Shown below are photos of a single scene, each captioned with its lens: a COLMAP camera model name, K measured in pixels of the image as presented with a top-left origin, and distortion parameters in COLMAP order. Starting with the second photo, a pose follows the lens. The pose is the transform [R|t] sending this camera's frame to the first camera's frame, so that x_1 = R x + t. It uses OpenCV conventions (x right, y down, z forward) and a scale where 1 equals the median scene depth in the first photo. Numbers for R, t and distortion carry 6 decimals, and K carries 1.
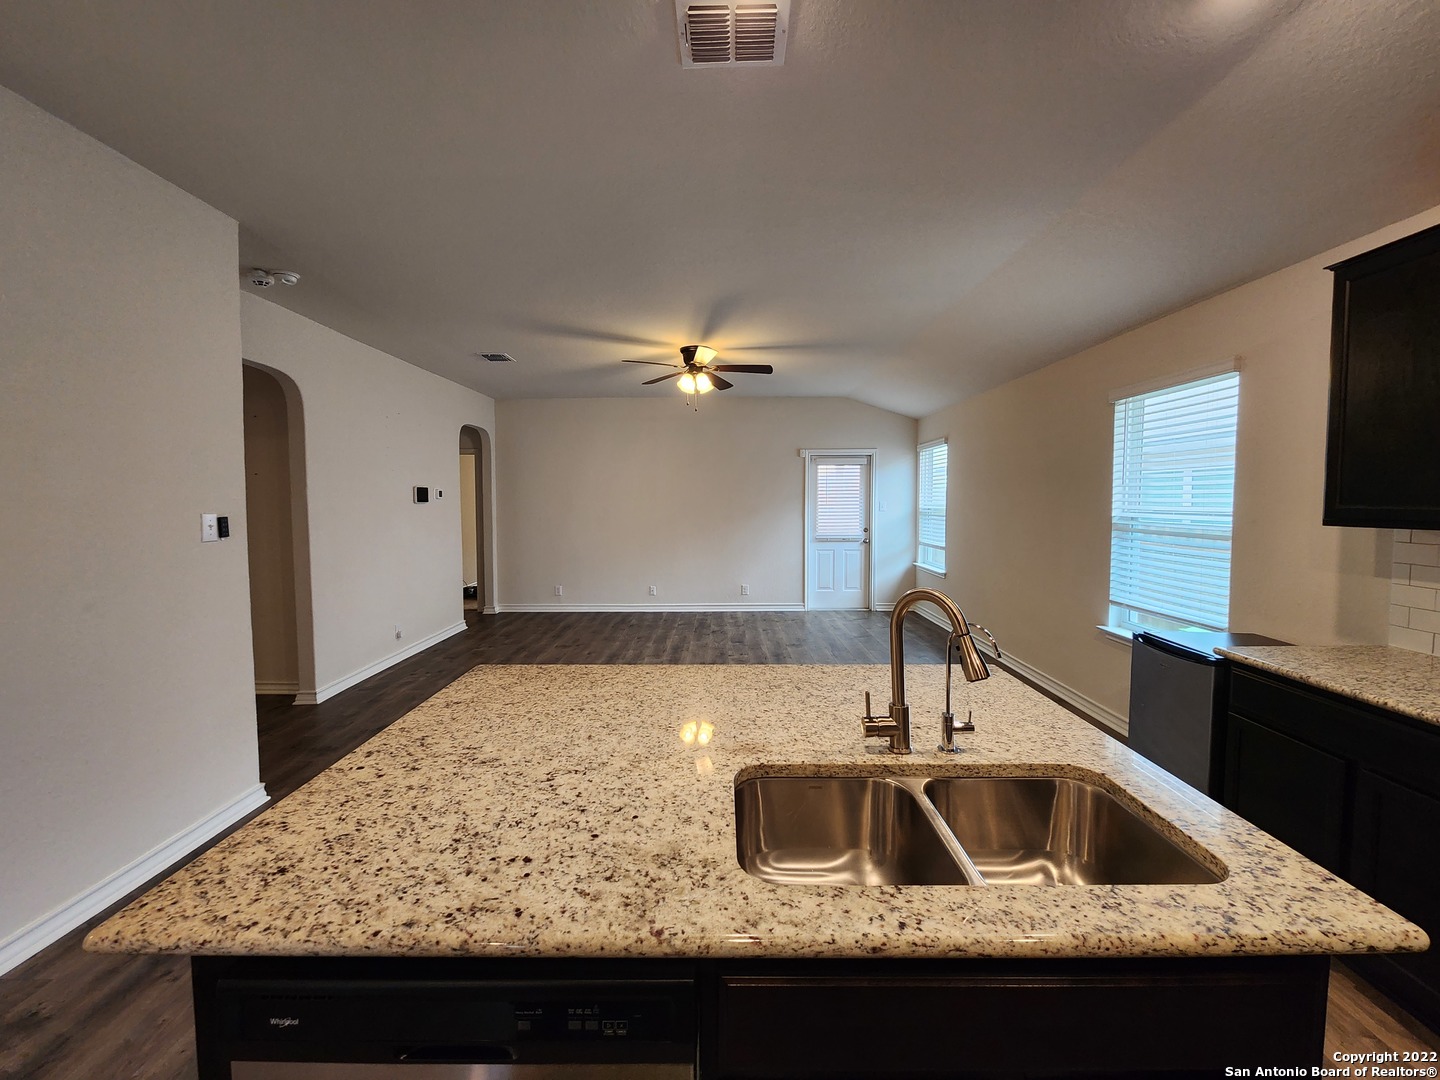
lens RADIAL K [[590.0, 0, 720.6], [0, 590.0, 527.7], [0, 0, 1]] dist [0.002252, -0.001606]
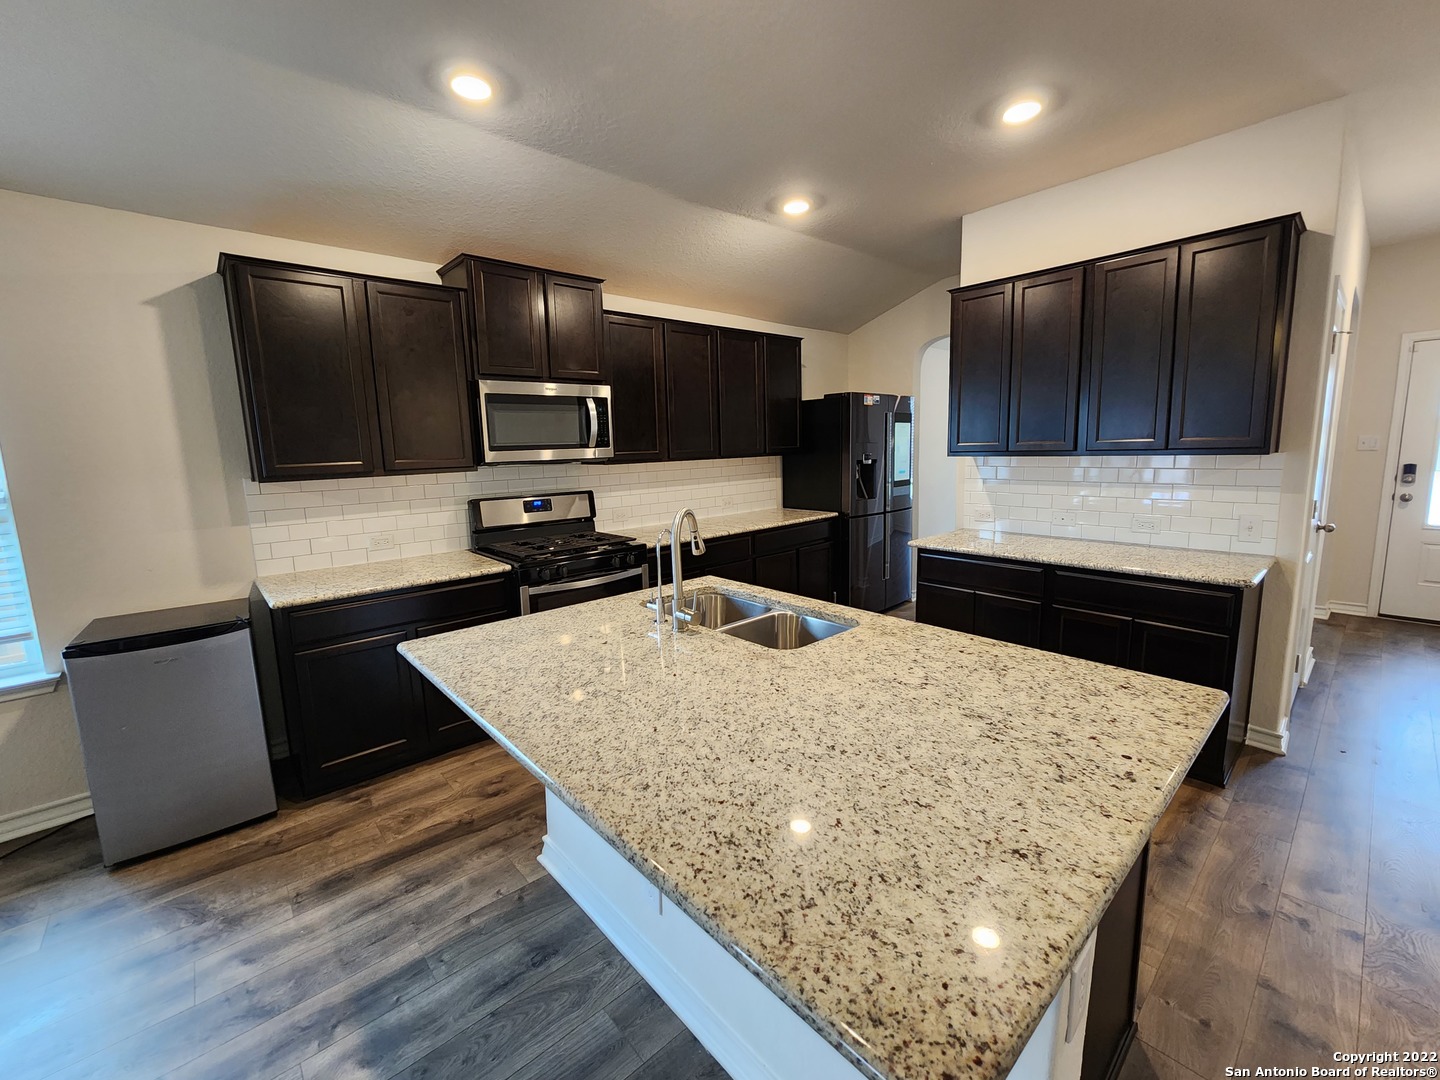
lens RADIAL K [[590.0, 0, 727.2], [0, 590.0, 534.2], [0, 0, 1]] dist [0.002252, -0.001606]
pose [[-0.677124, -0.089676, 0.730385, -0.816189], [0.066628, 0.980999, 0.182216, -0.093457], [-0.732847, 0.172047, -0.658282, 1.927442]]
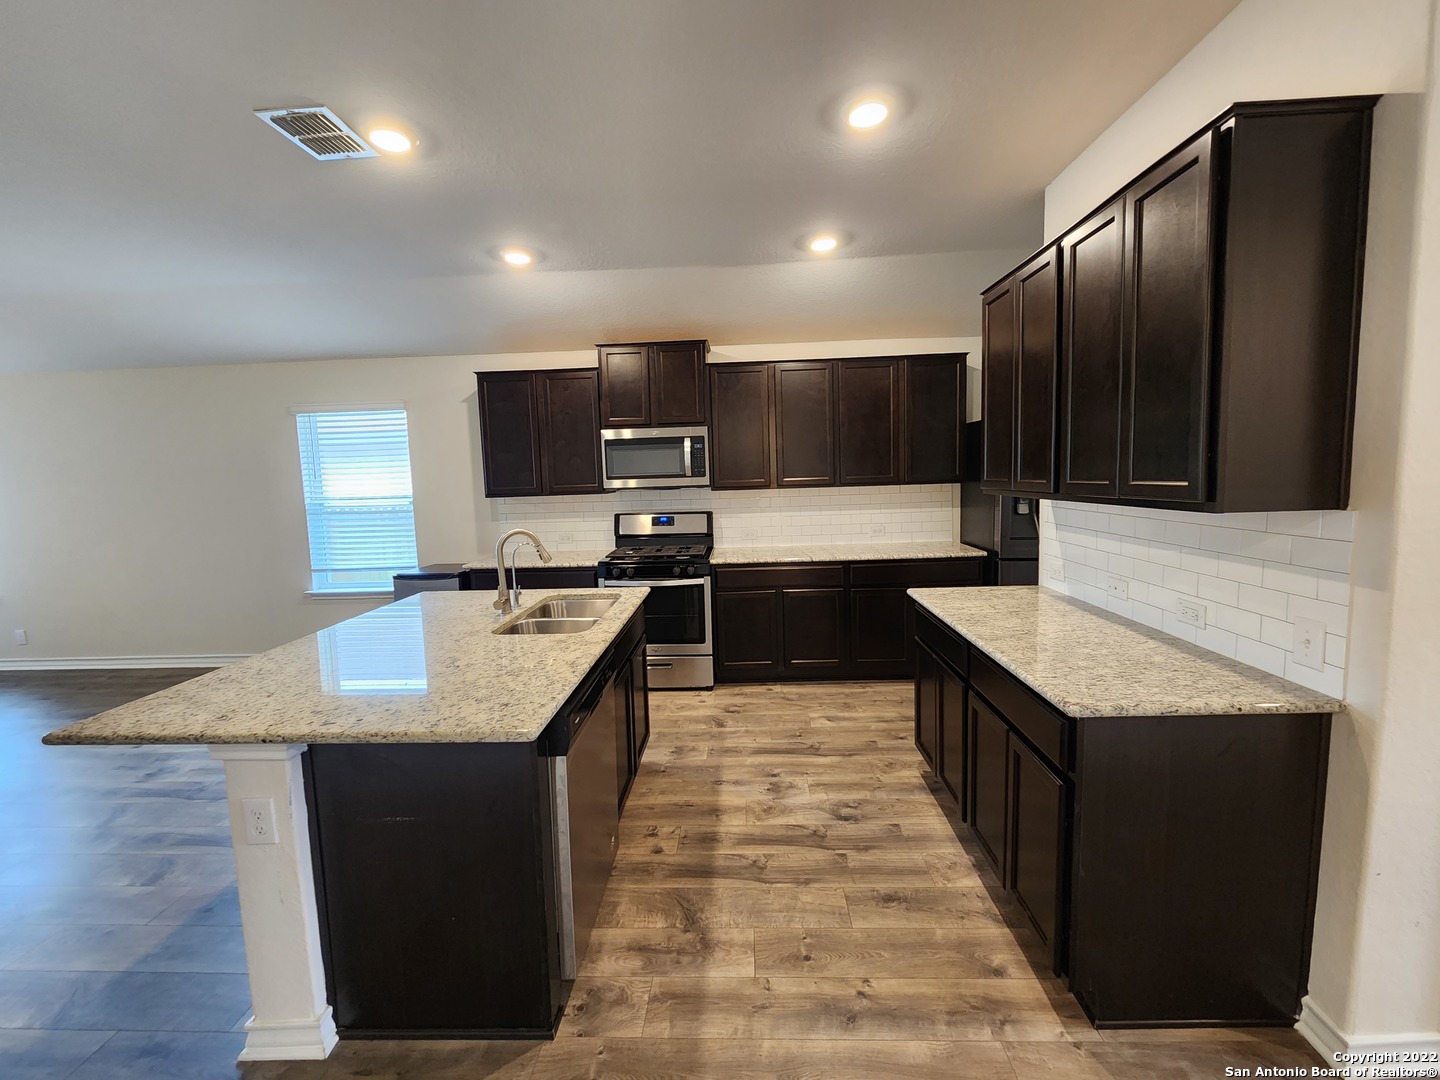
lens RADIAL K [[590.0, 0, 723.0], [0, 590.0, 535.6], [0, 0, 1]] dist [0.002252, -0.001606]
pose [[0.027136, -0.106953, 0.993894, -1.766098], [0.081746, 0.991167, 0.104428, -0.033024], [-0.996284, 0.078413, 0.035639, 0.187959]]
